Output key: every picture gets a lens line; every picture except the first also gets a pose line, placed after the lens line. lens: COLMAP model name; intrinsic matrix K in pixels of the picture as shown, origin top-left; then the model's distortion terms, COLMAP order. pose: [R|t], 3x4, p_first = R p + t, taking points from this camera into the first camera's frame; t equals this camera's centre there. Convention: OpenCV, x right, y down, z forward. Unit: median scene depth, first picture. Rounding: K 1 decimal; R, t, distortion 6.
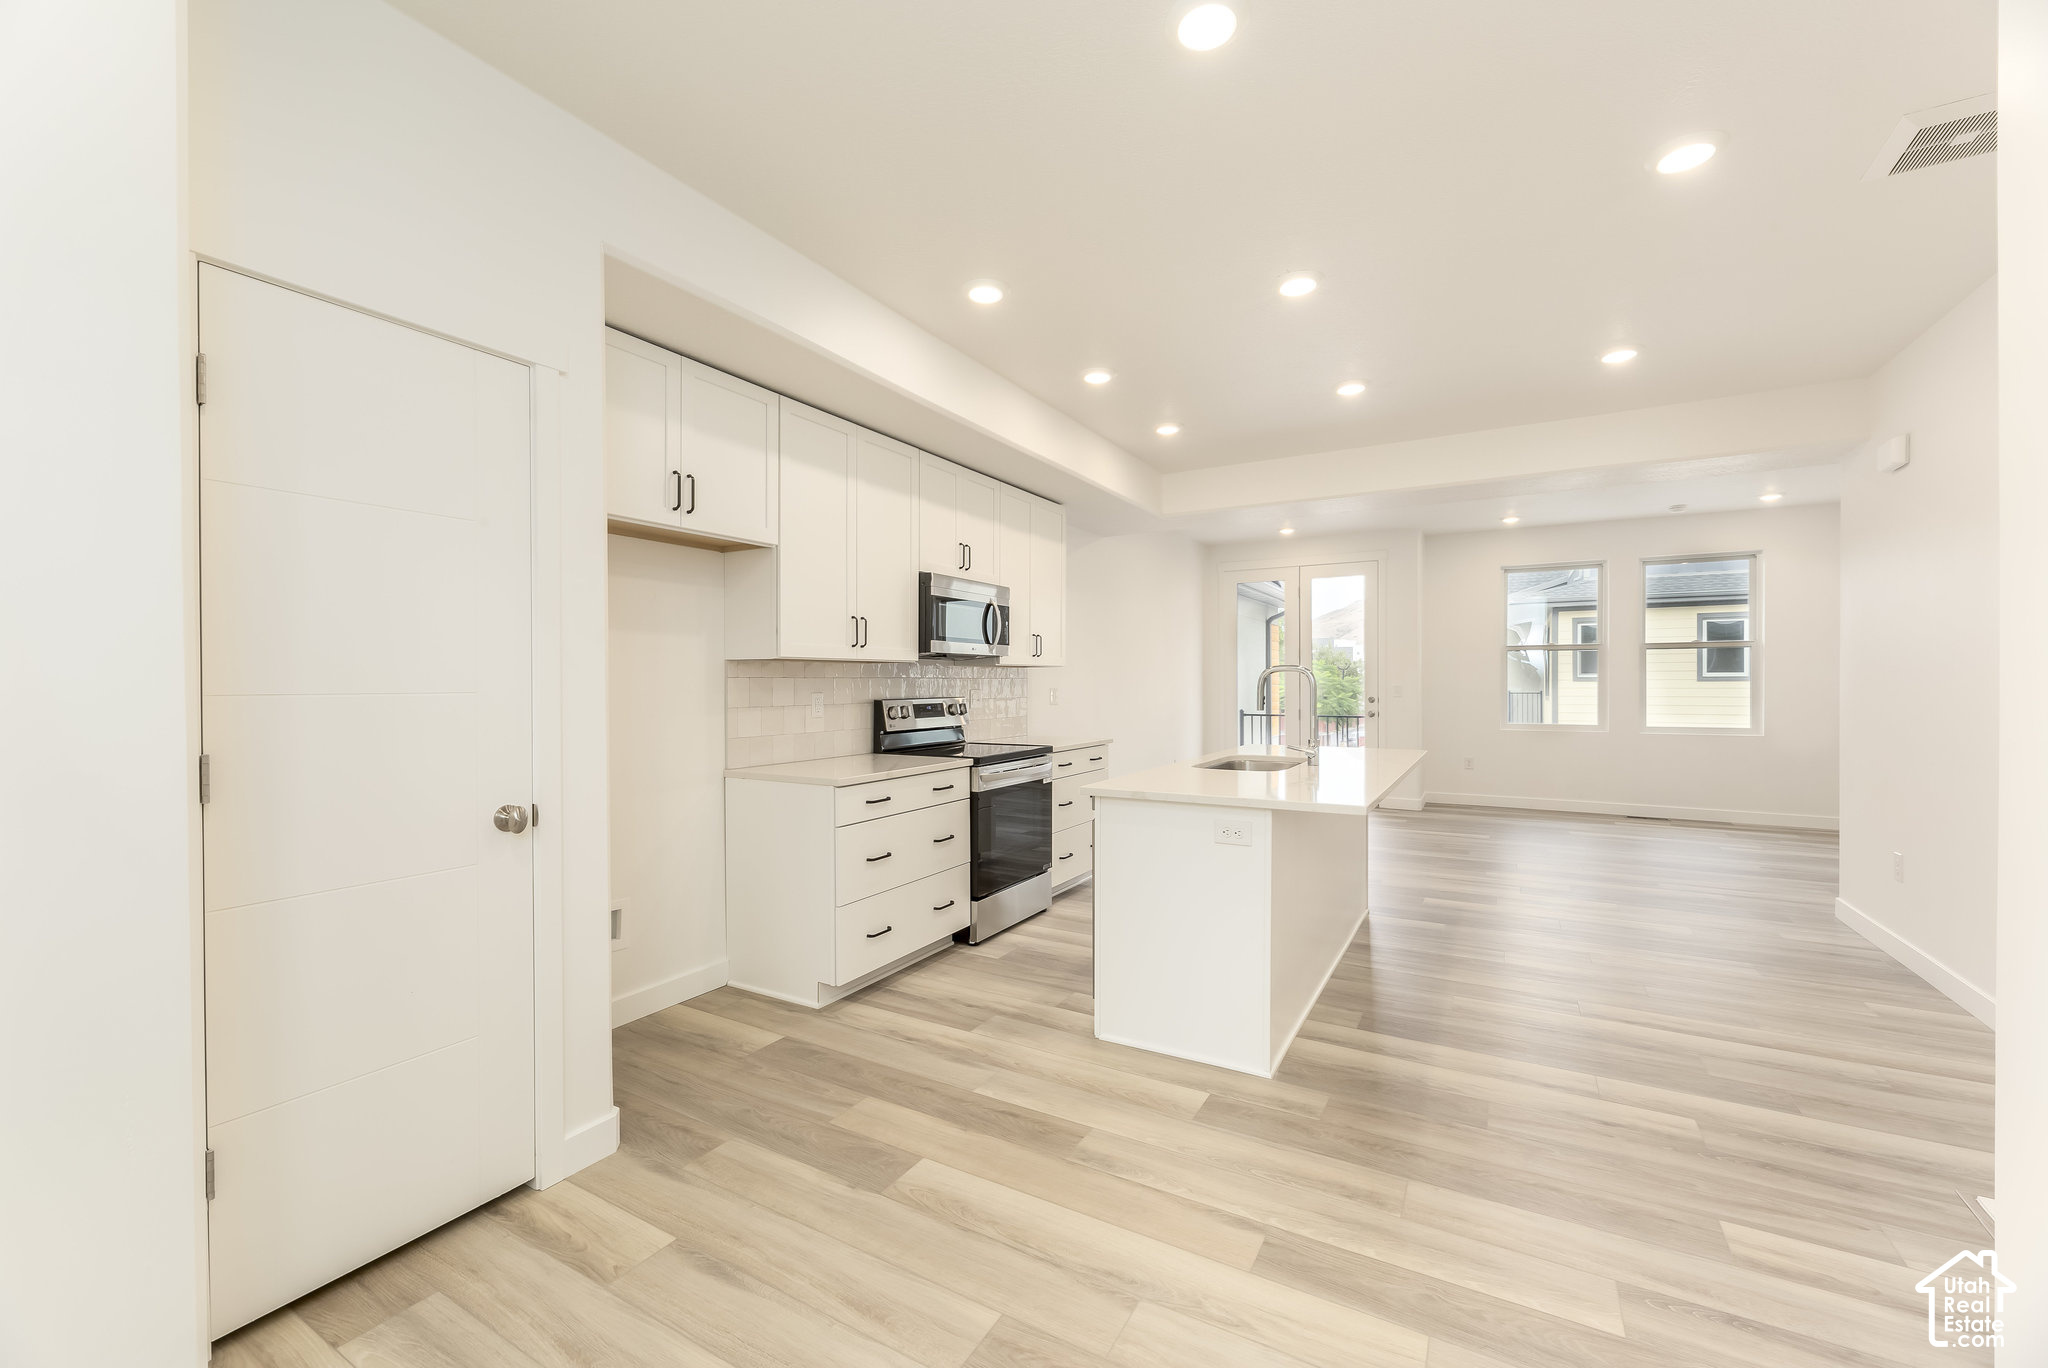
lens RADIAL K [[826.9, 0, 1020.1], [0, 826.9, 690.3], [0, 0, 1]] dist [0.001693, -0.000295]
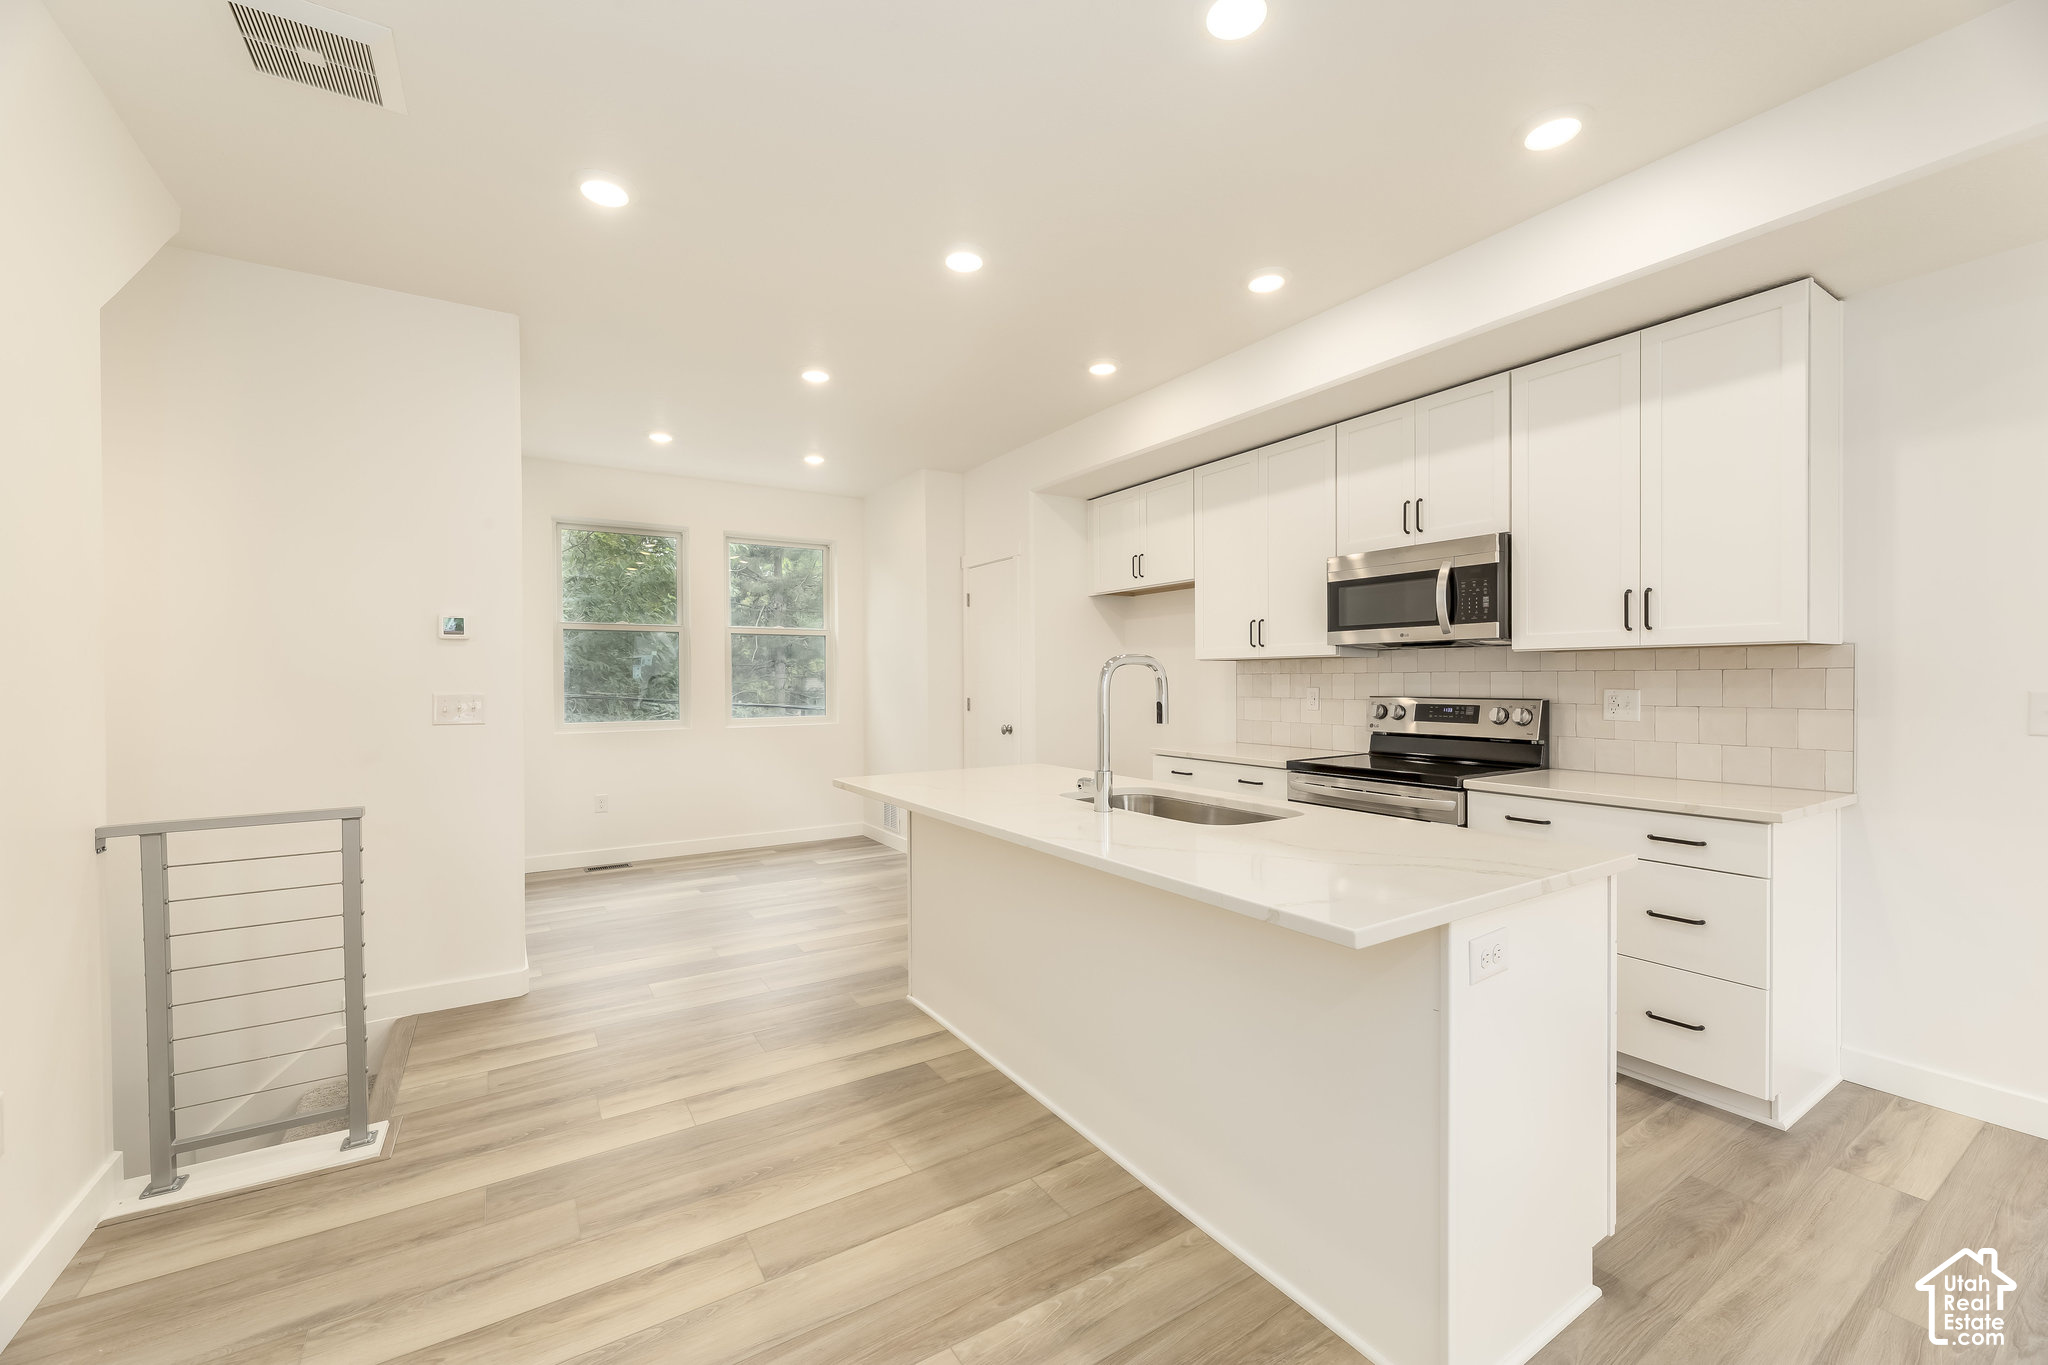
lens RADIAL K [[826.9, 0, 1015.7], [0, 826.9, 686.0], [0, 0, 1]] dist [0.001693, -0.000295]
pose [[-0.469155, 0.009659, -0.883063, 1.042240], [-0.006734, 0.999872, 0.014515, -0.014218], [0.883090, 0.012756, -0.469030, 1.359893]]
